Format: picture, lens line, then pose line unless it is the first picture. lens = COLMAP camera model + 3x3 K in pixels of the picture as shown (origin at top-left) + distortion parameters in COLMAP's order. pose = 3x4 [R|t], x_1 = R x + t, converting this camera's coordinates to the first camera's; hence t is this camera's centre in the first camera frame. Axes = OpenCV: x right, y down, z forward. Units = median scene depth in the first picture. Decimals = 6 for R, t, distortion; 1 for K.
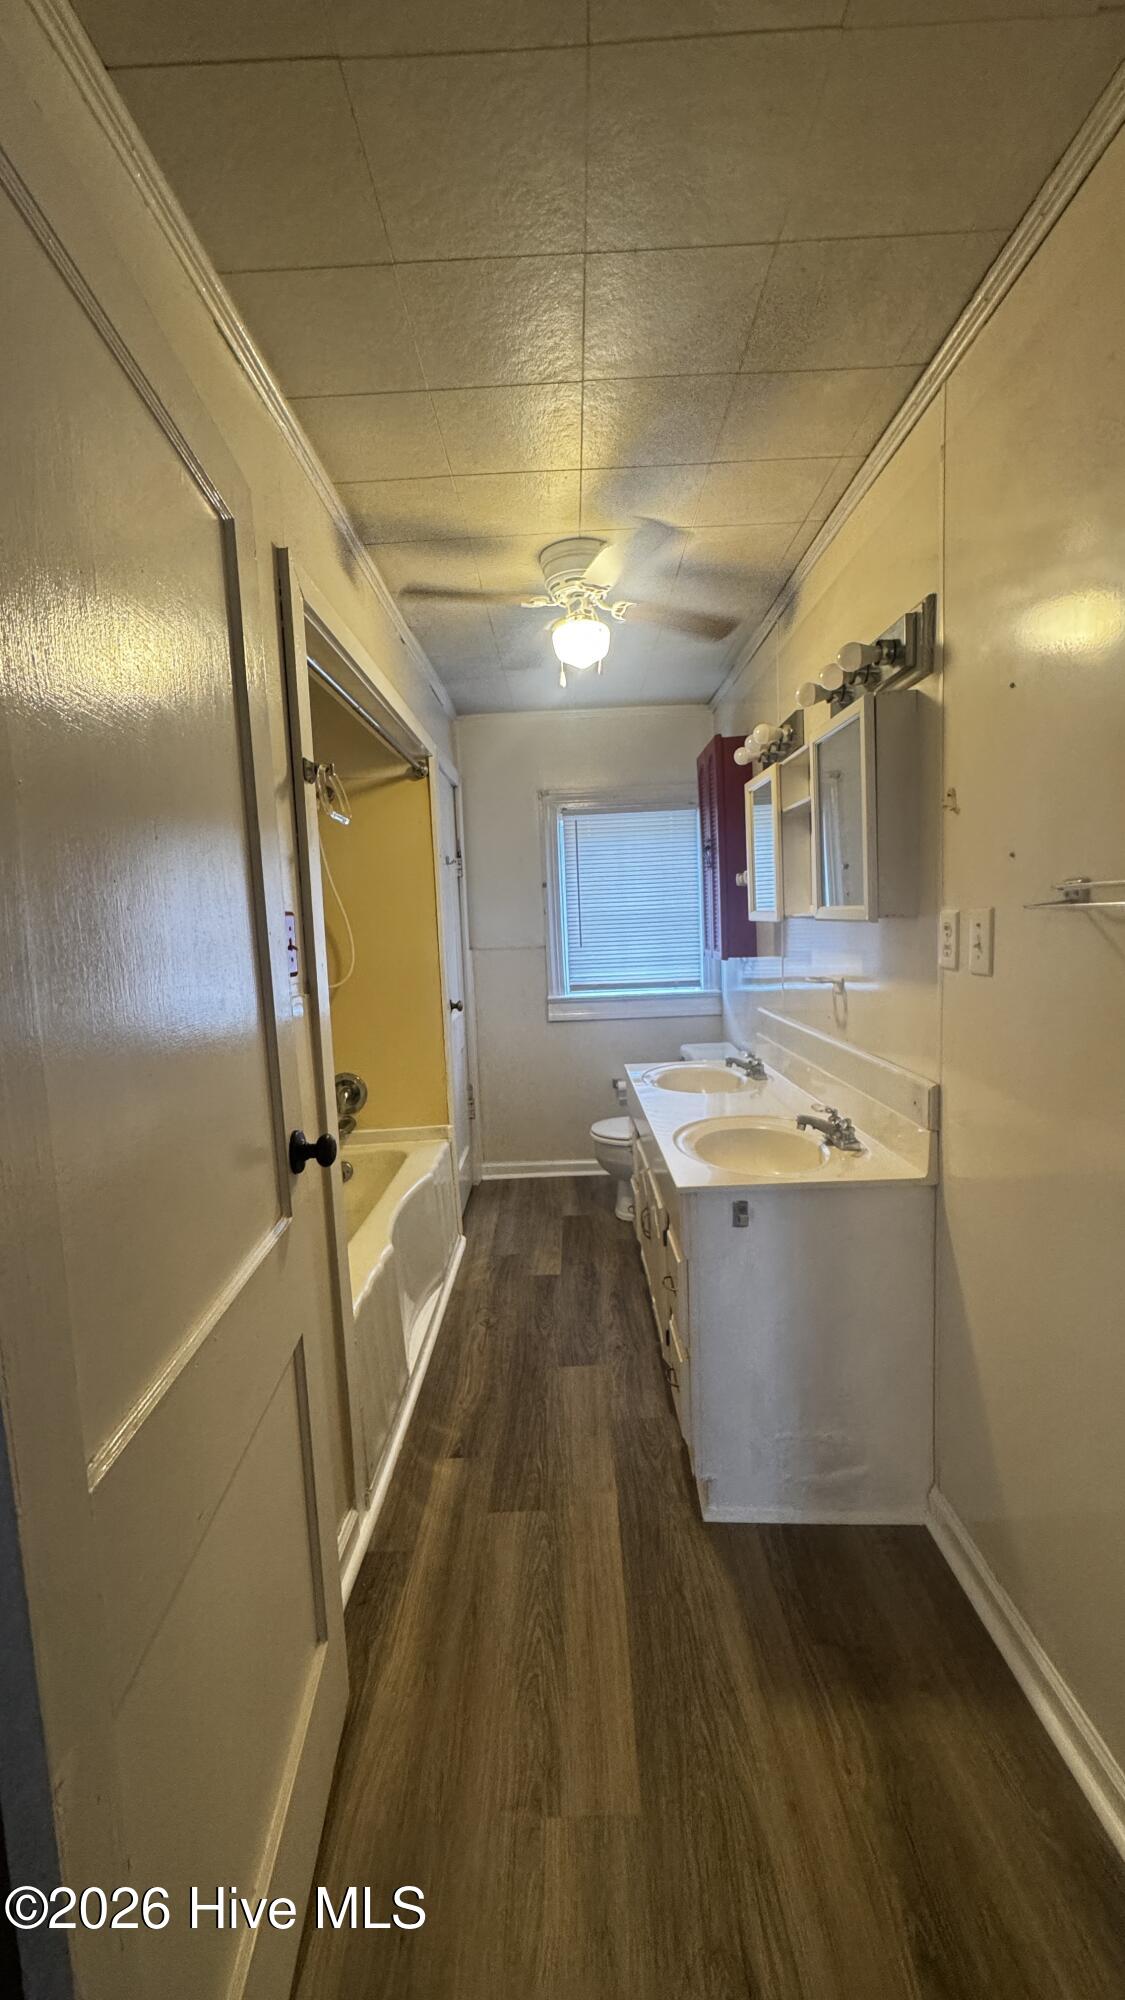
lens RADIAL K [[801.3, 0, 561.3], [0, 801.3, 1001.6], [0, 0, 1]] dist [-0.008547, 0.001767]
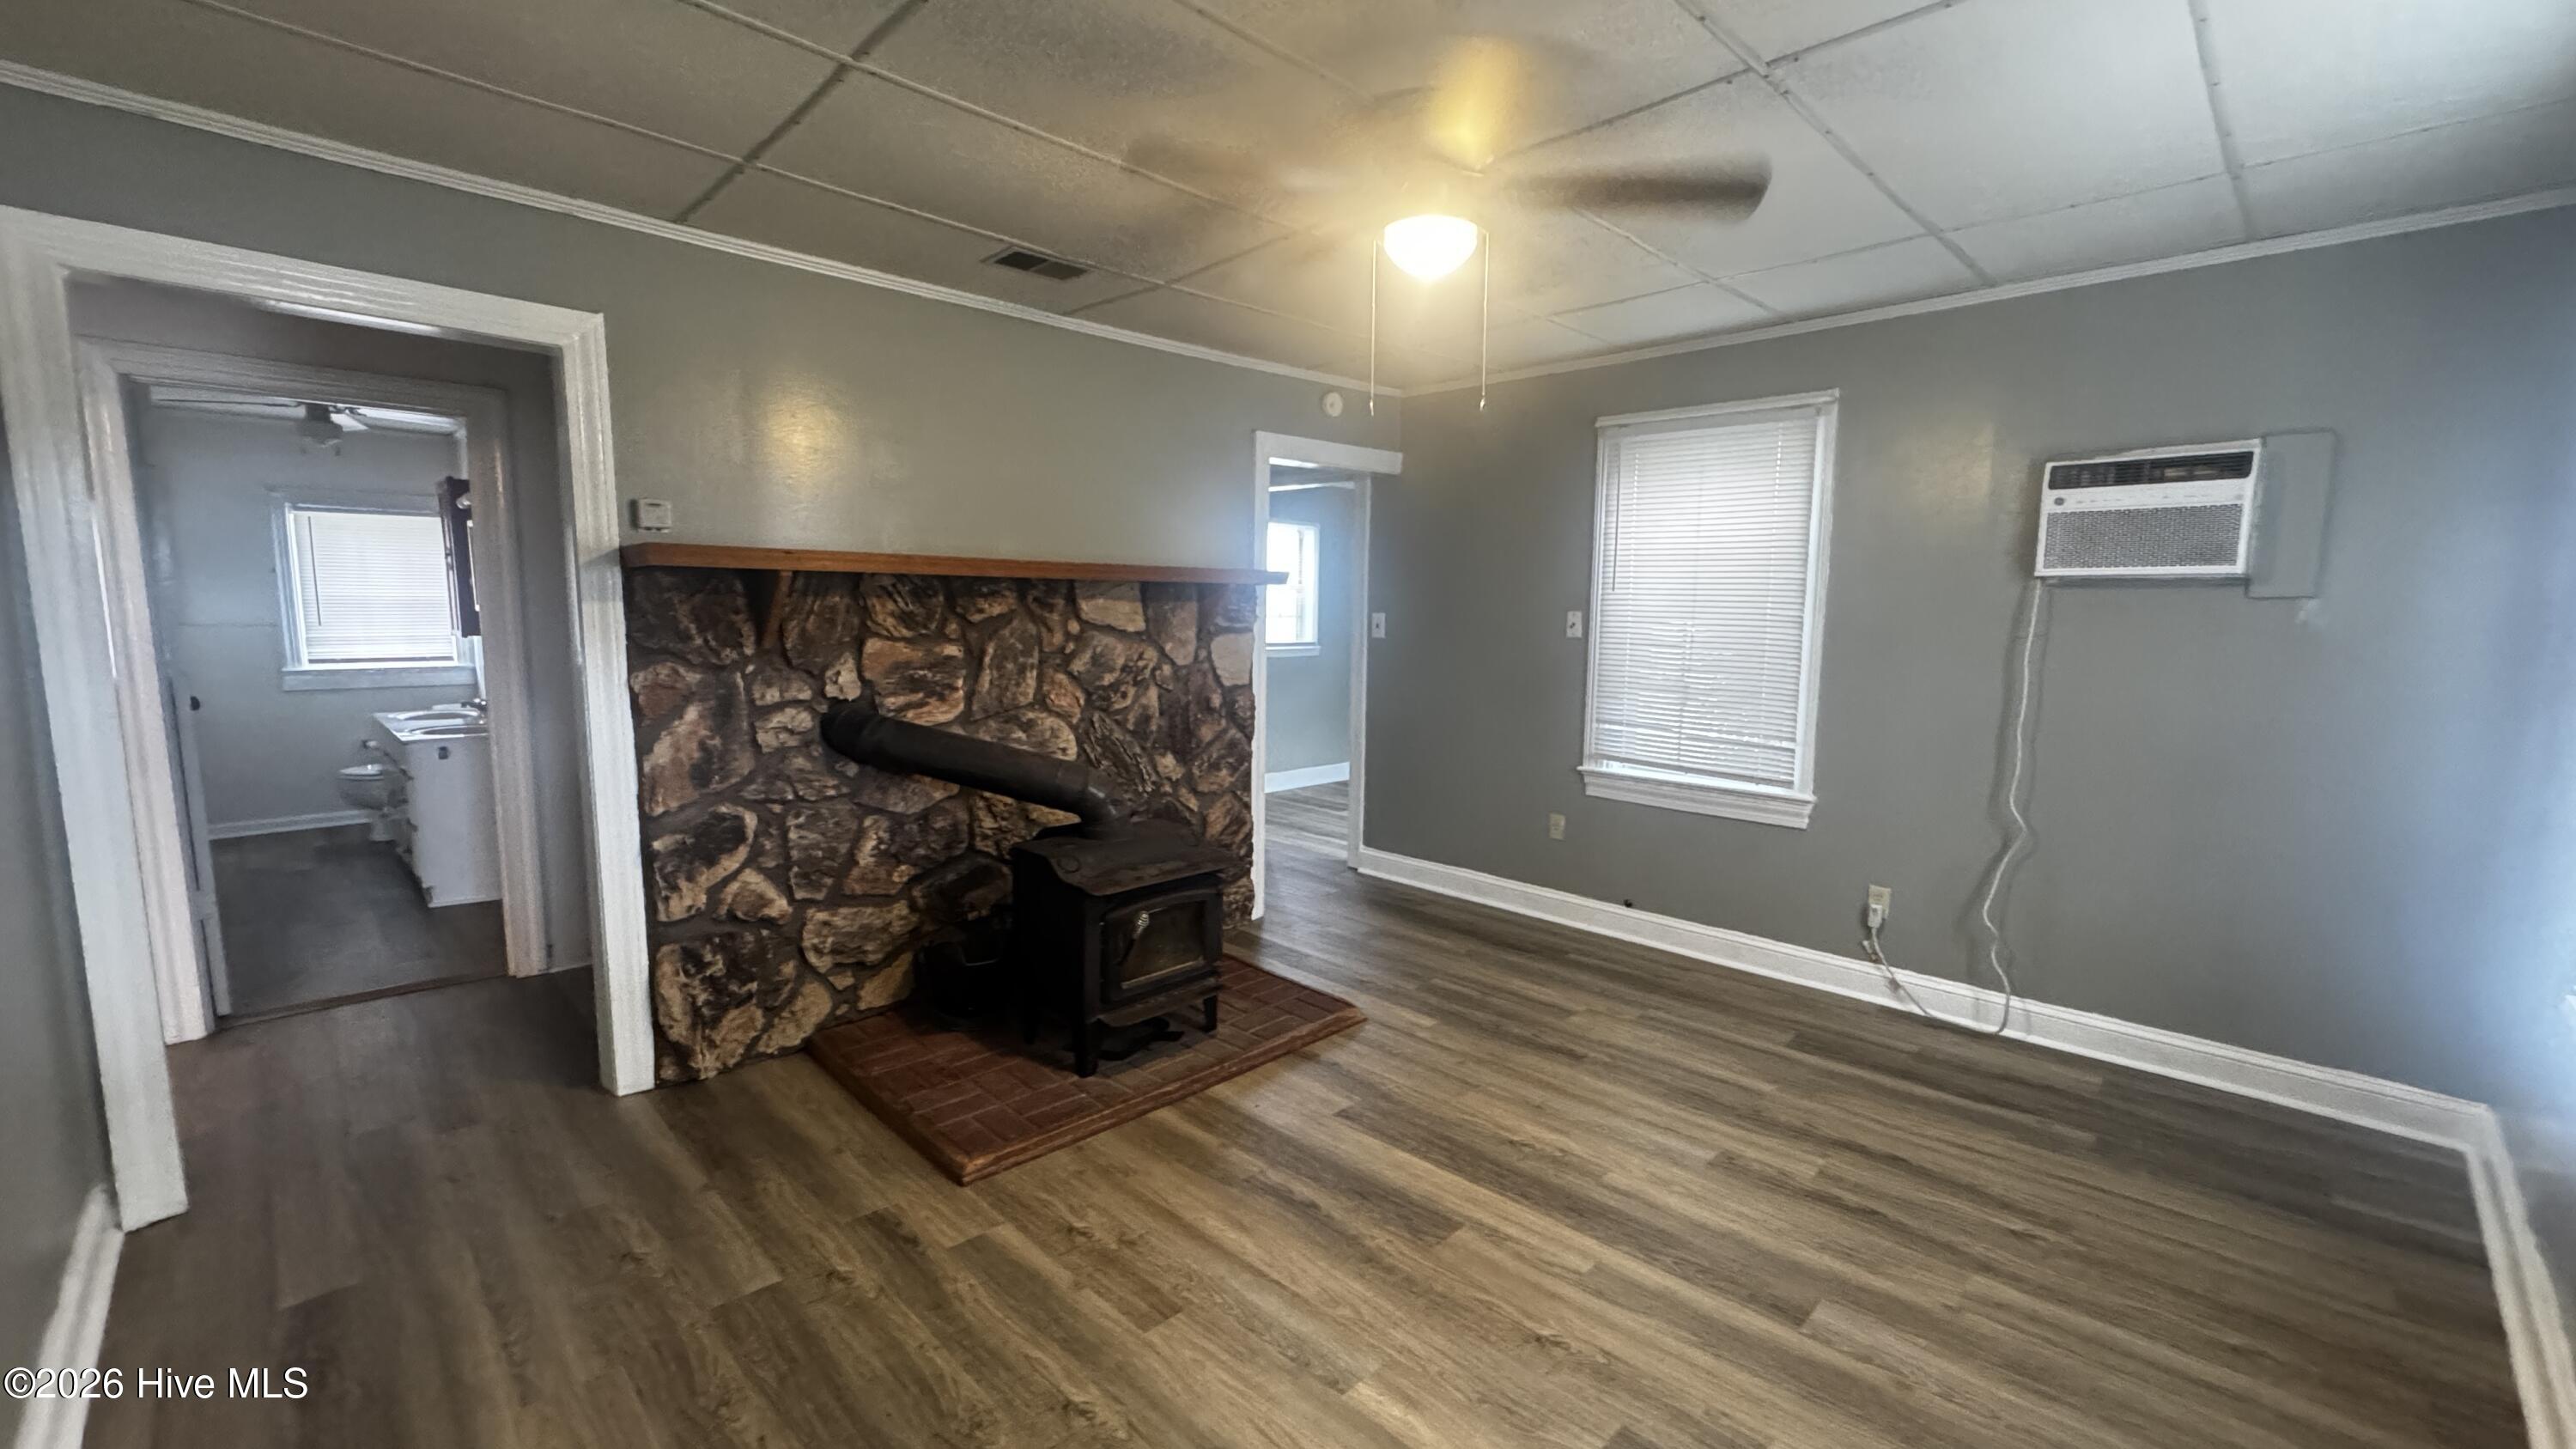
lens RADIAL K [[1032.2, 0, 1296.5], [0, 1032.2, 727.3], [0, 0, 1]] dist [-0.008547, 0.001767]
pose [[0.692734, -0.038940, 0.720142, -0.078263], [0.024984, 0.999238, 0.029999, 0.075163], [-0.720761, -0.002789, 0.693178, -1.149643]]
